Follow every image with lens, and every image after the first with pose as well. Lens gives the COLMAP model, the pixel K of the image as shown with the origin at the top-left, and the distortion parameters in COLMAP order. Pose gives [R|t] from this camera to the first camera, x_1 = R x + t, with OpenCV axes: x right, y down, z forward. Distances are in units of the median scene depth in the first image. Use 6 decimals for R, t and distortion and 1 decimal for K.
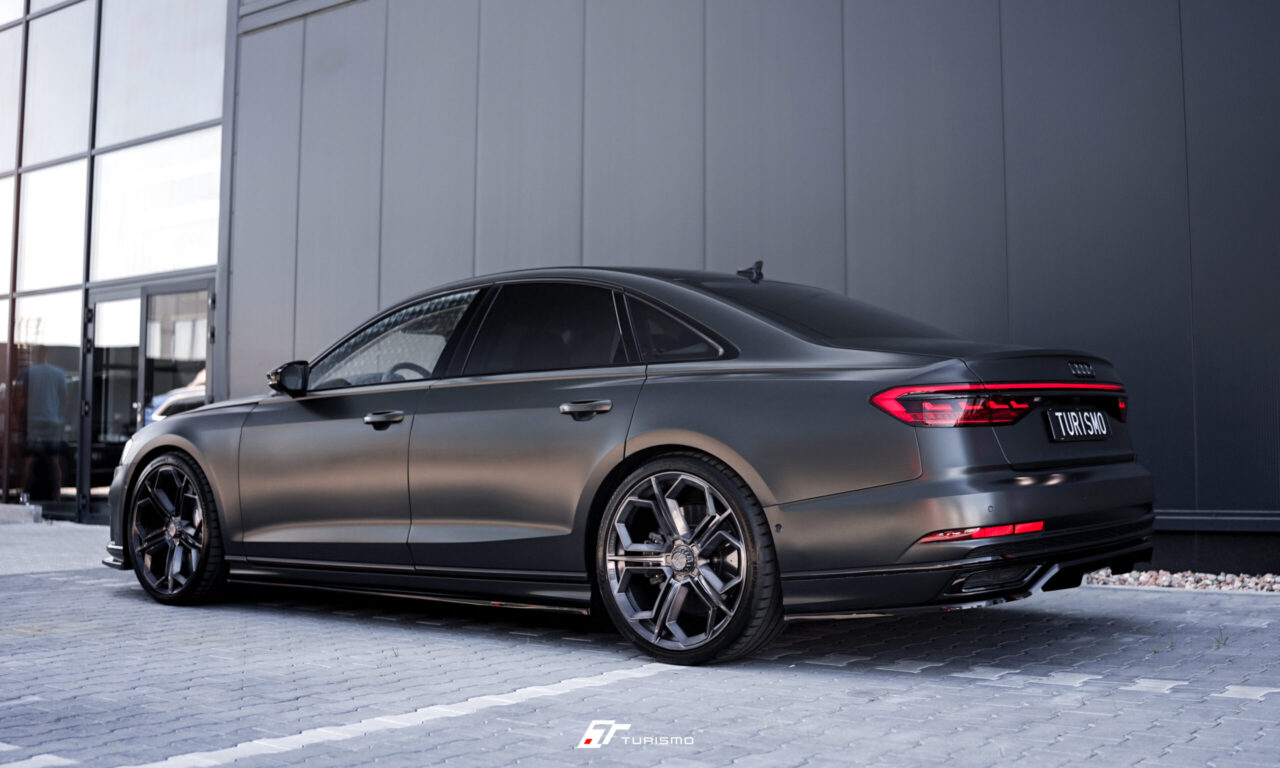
lens RADIAL K [[1489.7, 0, 615.4], [0, 1489.7, 384.2], [0, 0, 1]] dist [-0.152640, 0.004952]
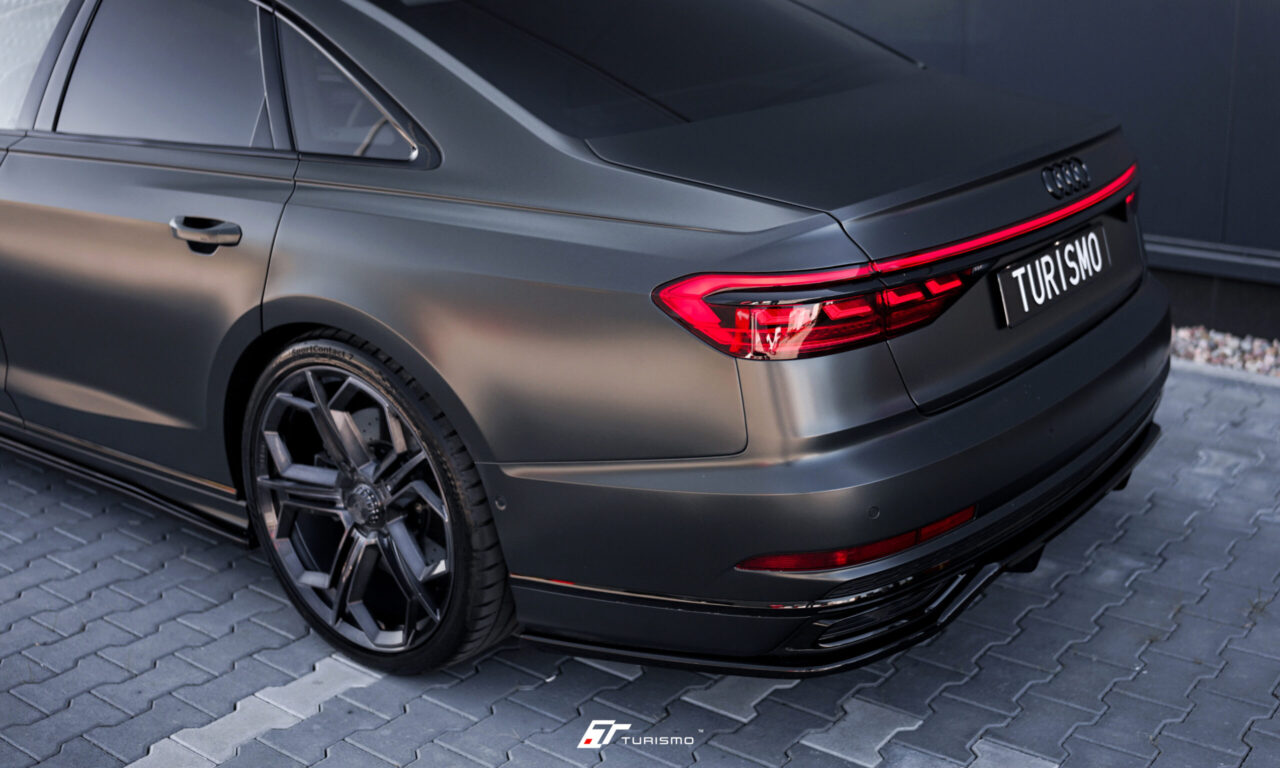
lens RADIAL K [[1489.7, 0, 615.4], [0, 1489.7, 384.2], [0, 0, 1]] dist [-0.152640, 0.004952]
pose [[0.999602, -0.024881, 0.013279, 0.137668], [0.018734, 0.937741, 0.346829, -0.130588], [-0.021081, -0.346442, 0.937834, 0.456197]]
